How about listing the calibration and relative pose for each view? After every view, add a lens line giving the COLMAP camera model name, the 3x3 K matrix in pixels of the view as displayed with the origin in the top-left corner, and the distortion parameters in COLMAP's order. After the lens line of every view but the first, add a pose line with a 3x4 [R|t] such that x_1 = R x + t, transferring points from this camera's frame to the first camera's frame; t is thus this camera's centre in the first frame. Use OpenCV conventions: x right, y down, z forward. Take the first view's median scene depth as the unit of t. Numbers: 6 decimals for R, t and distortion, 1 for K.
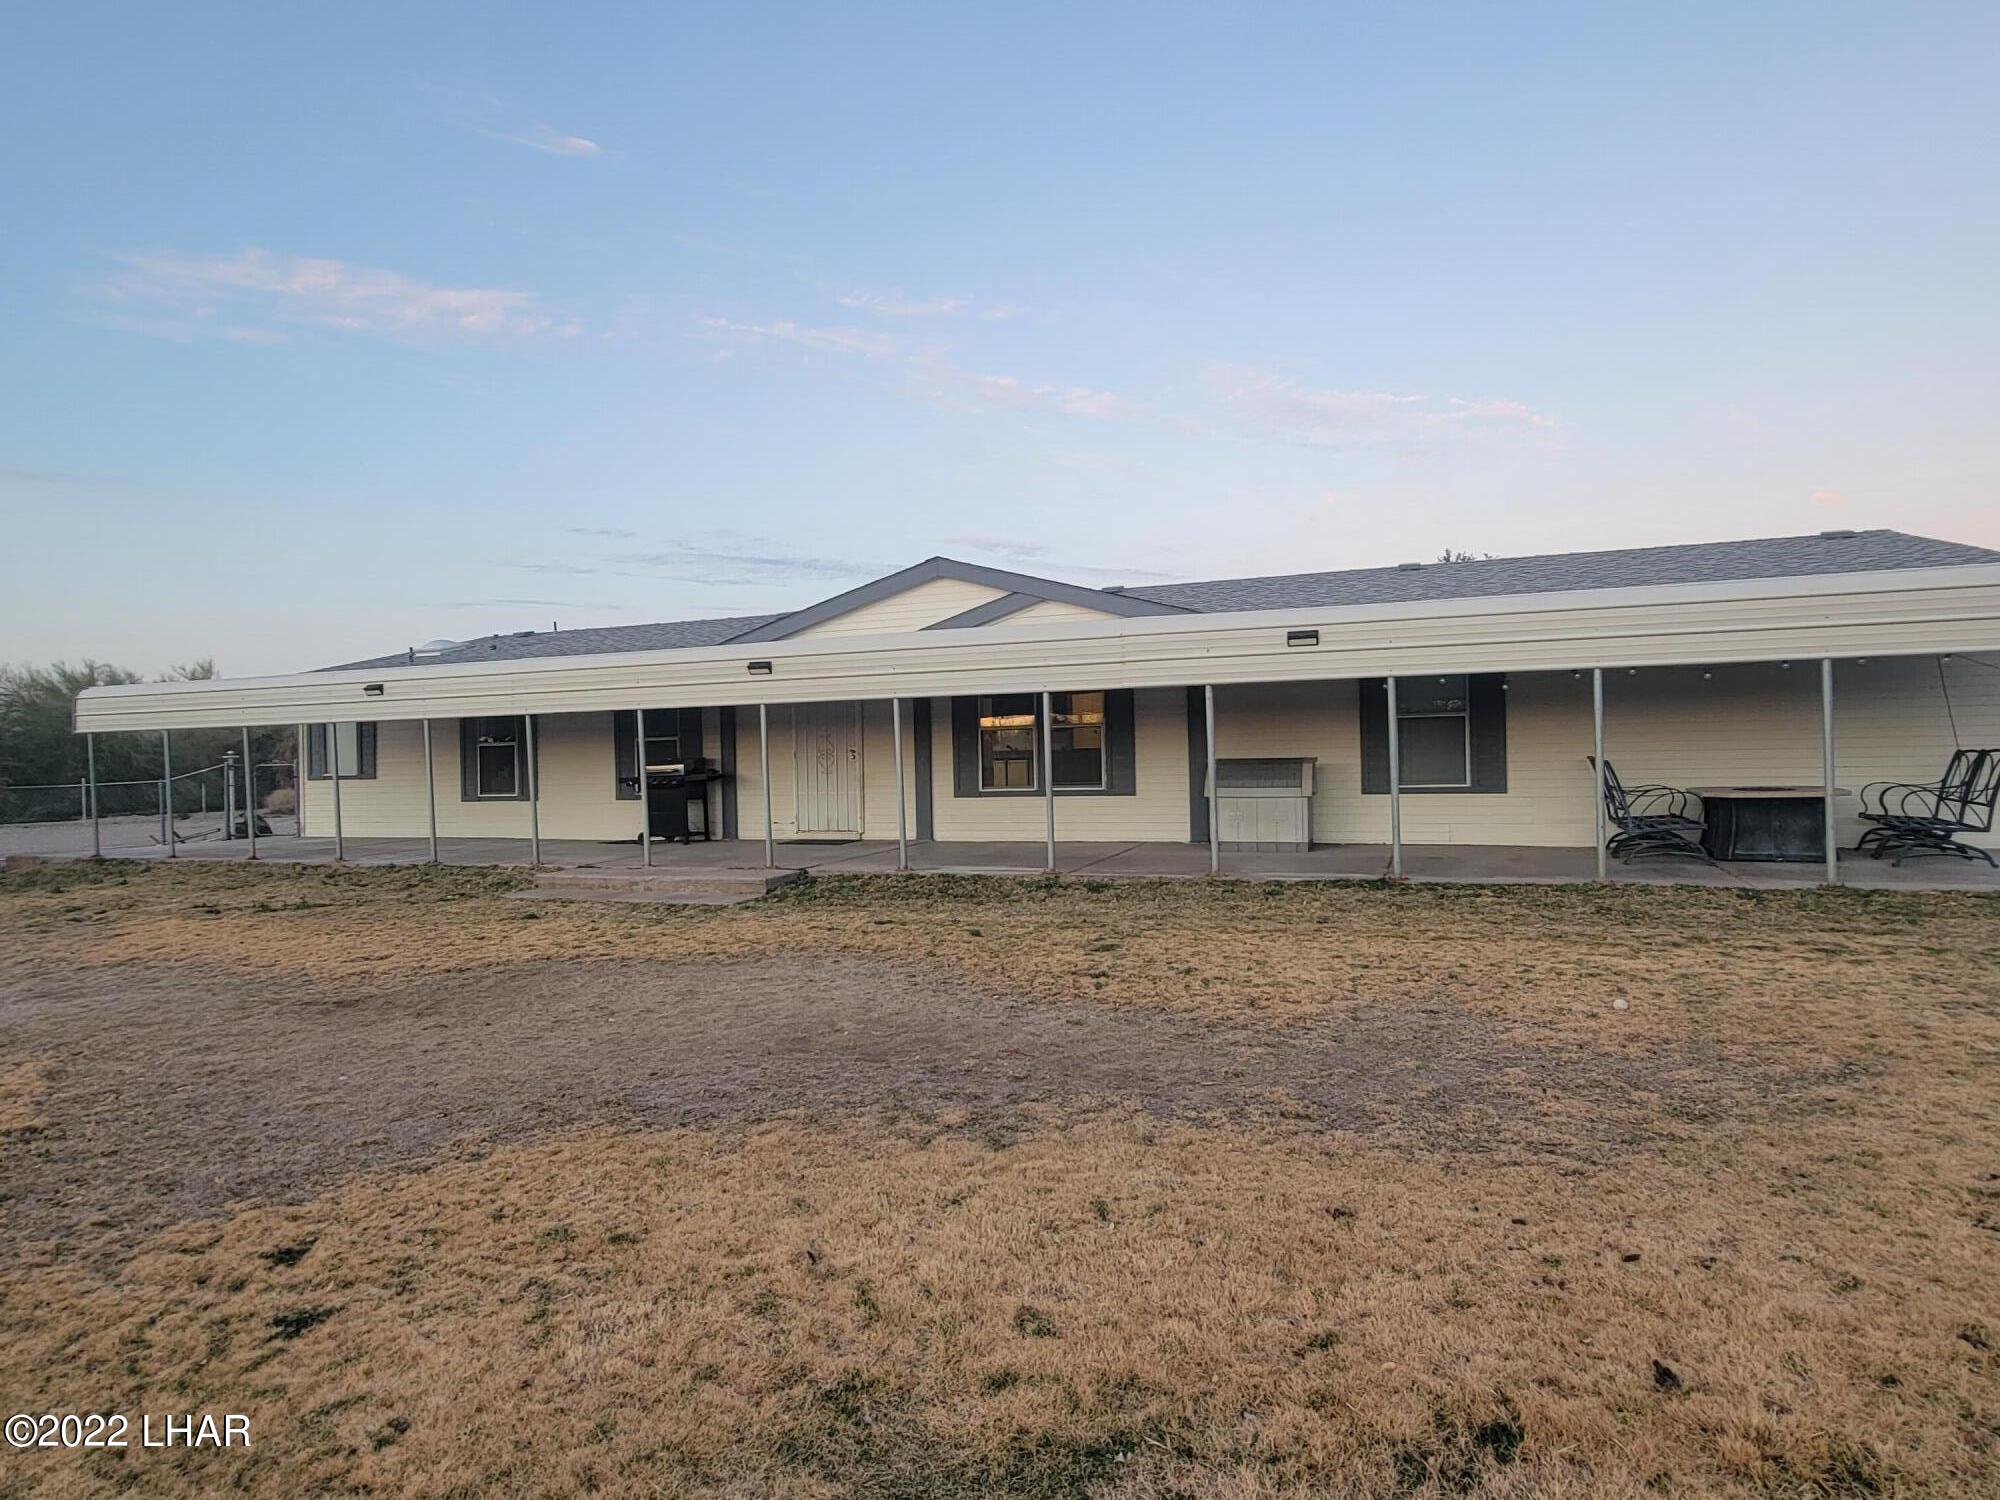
lens RADIAL K [[1144.5, 0, 998.0], [0, 1144.5, 746.4], [0, 0, 1]] dist [-0.001850, 0.000438]
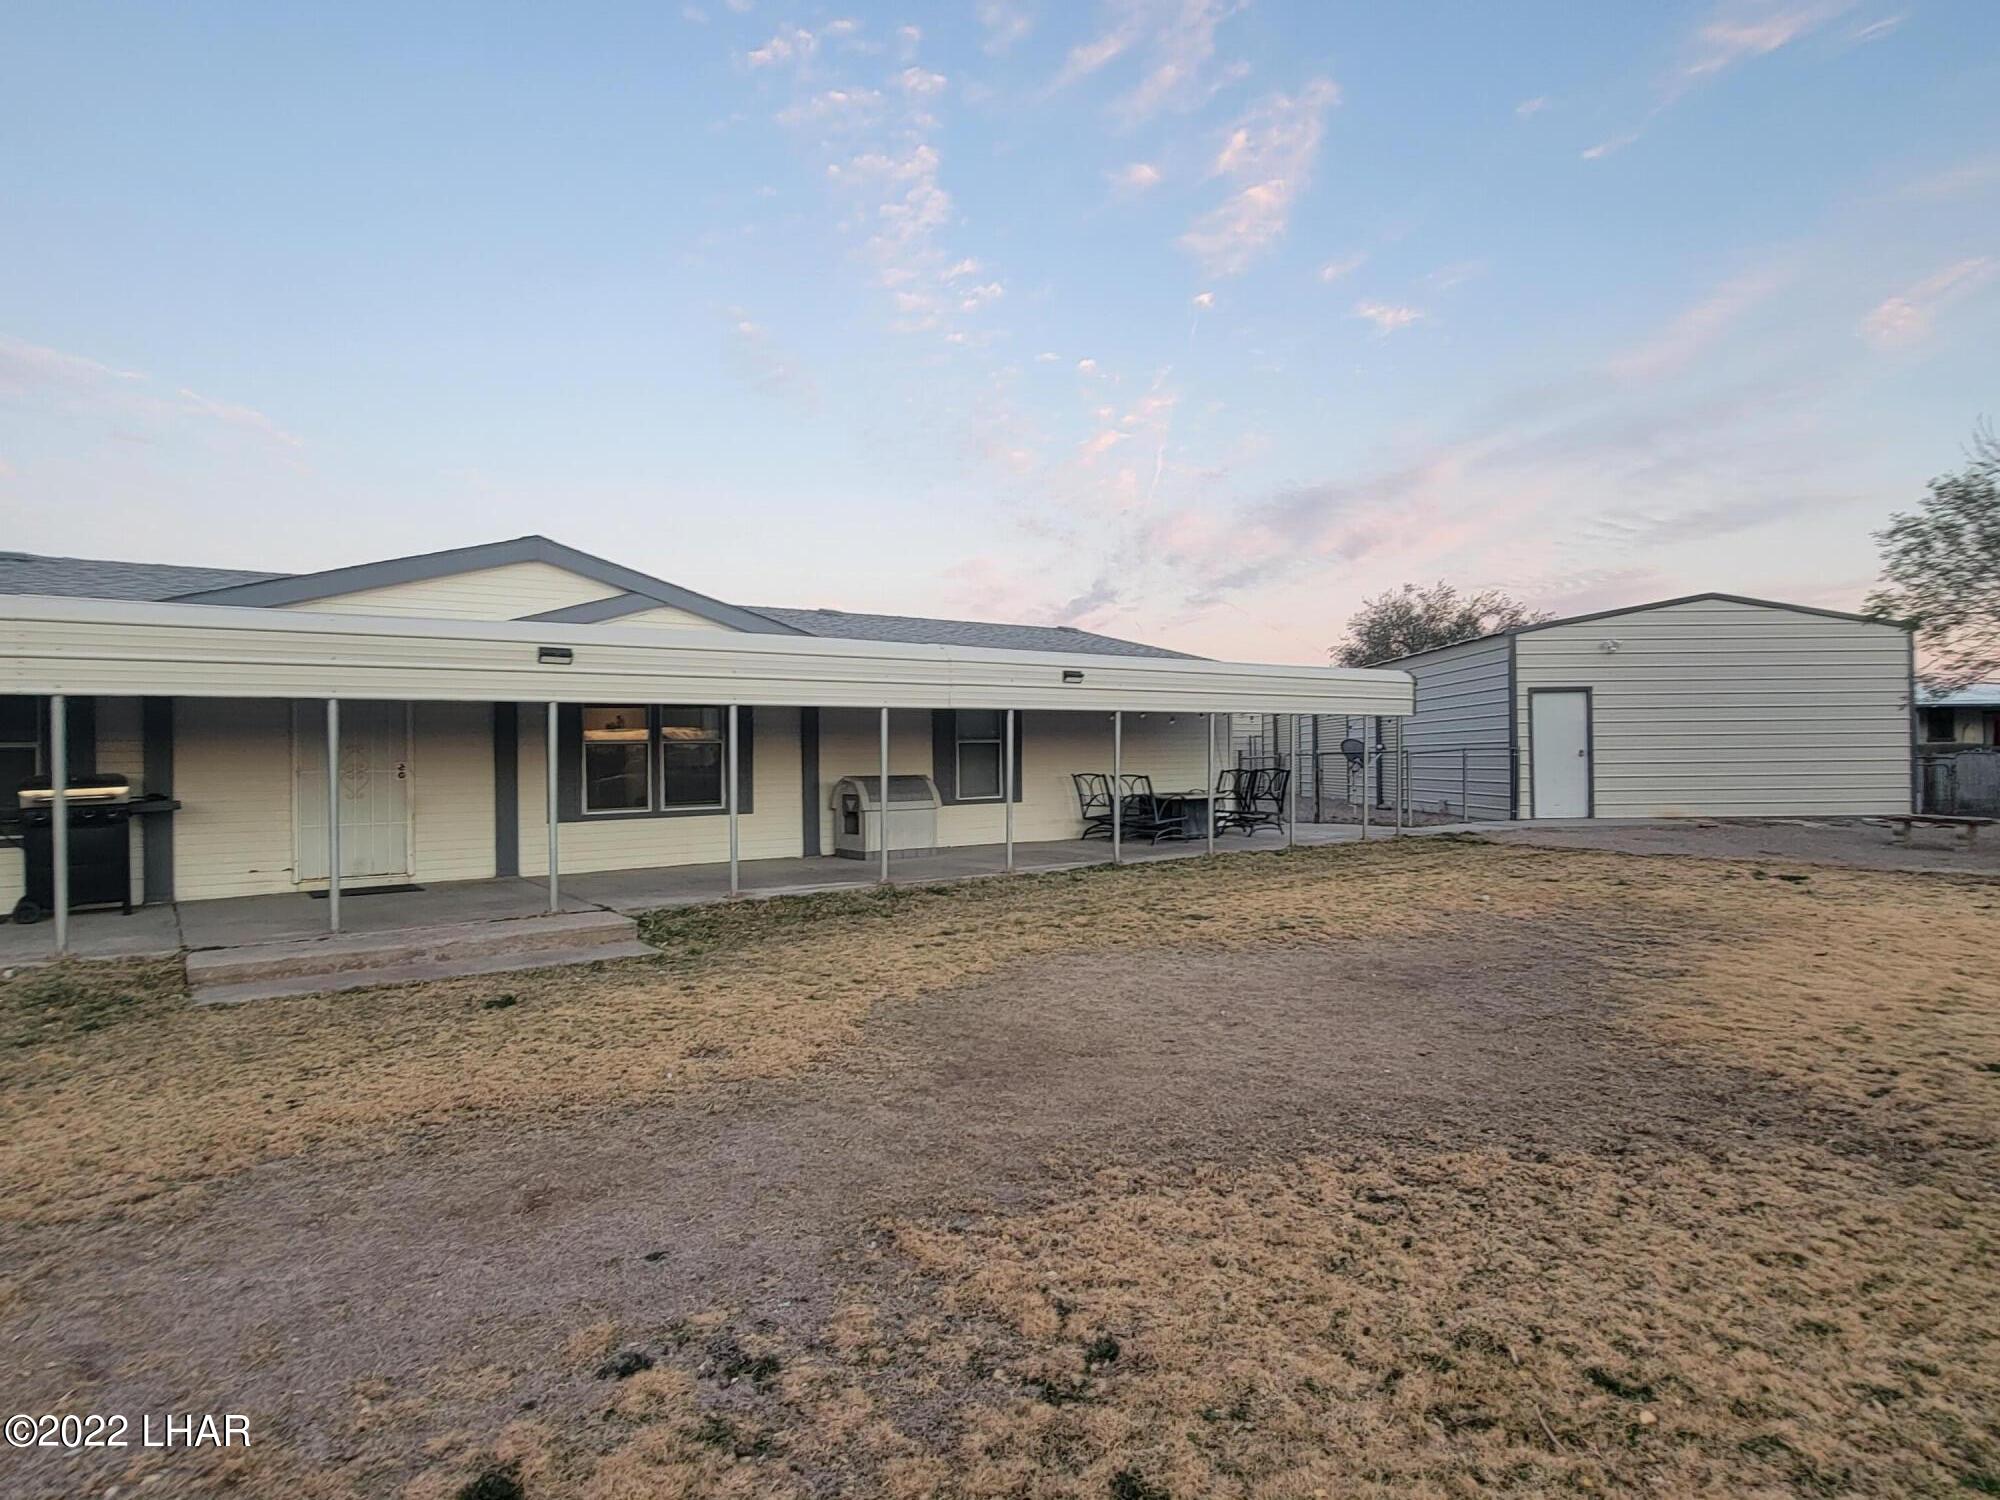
lens RADIAL K [[1144.5, 0, 998.0], [0, 1144.5, 746.4], [0, 0, 1]] dist [-0.001850, 0.000438]
pose [[0.541633, 0.023818, 0.840278, -1.242445], [-0.000355, 0.999605, -0.028105, 0.025837], [-0.840615, 0.014925, 0.541427, 0.580855]]
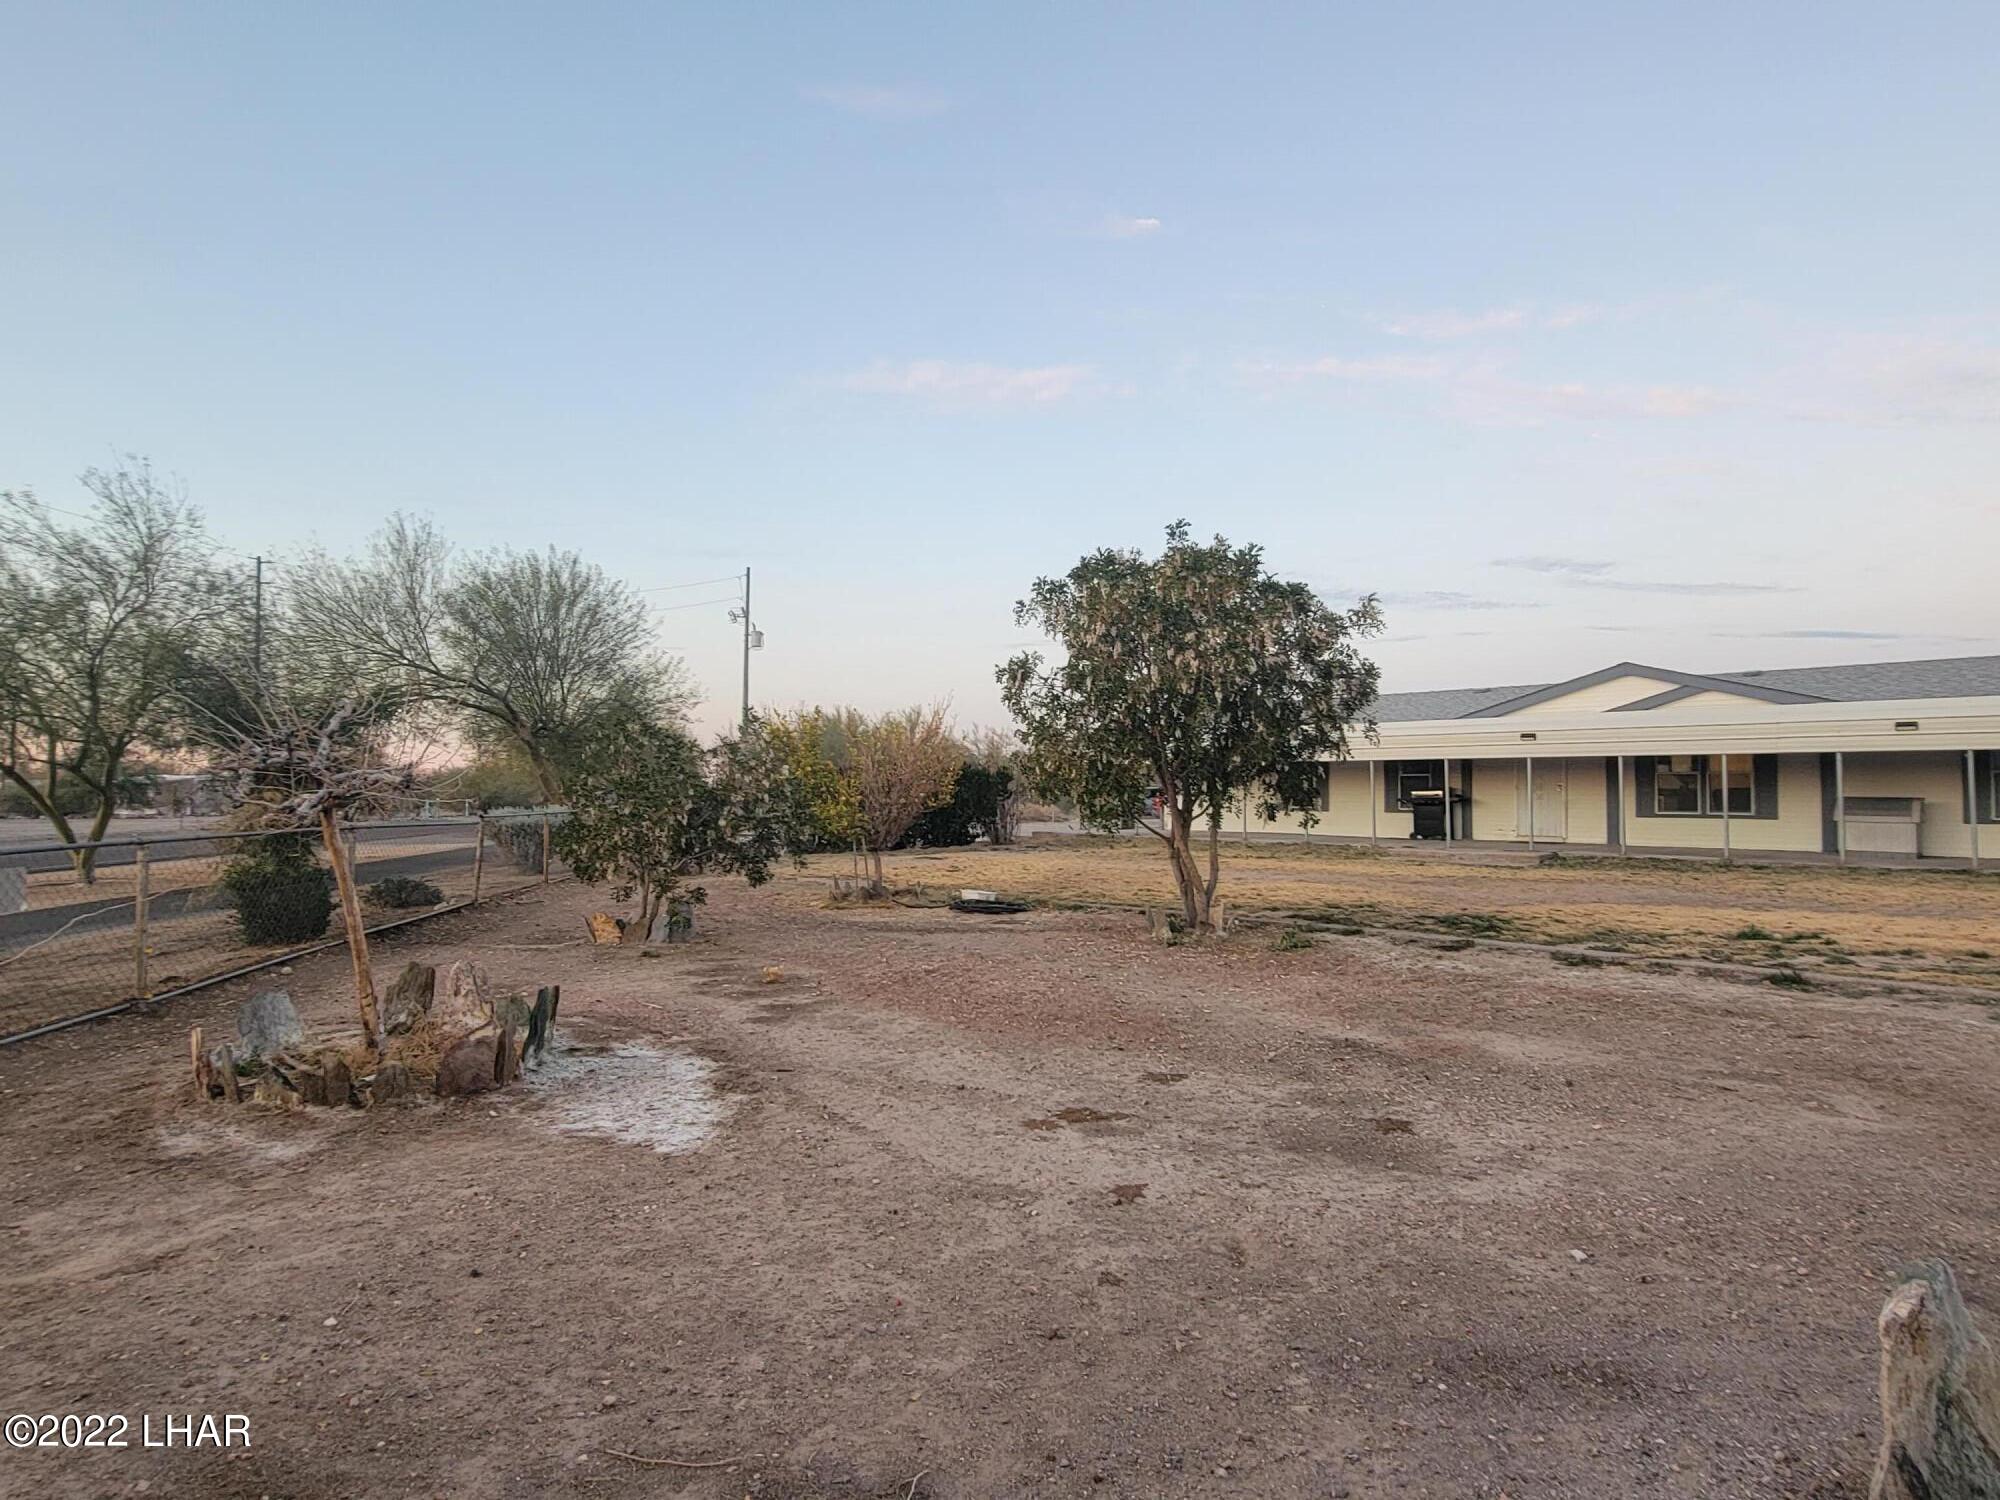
lens RADIAL K [[1155.7, 0, 997.9], [0, 1155.7, 753.1], [0, 0, 1]] dist [0.003001, 0.000391]
pose [[0.903463, 0.011583, -0.428509, -0.322181], [-0.020063, 0.999682, -0.015278, -0.001931], [0.428195, 0.022400, 0.903409, -1.694619]]
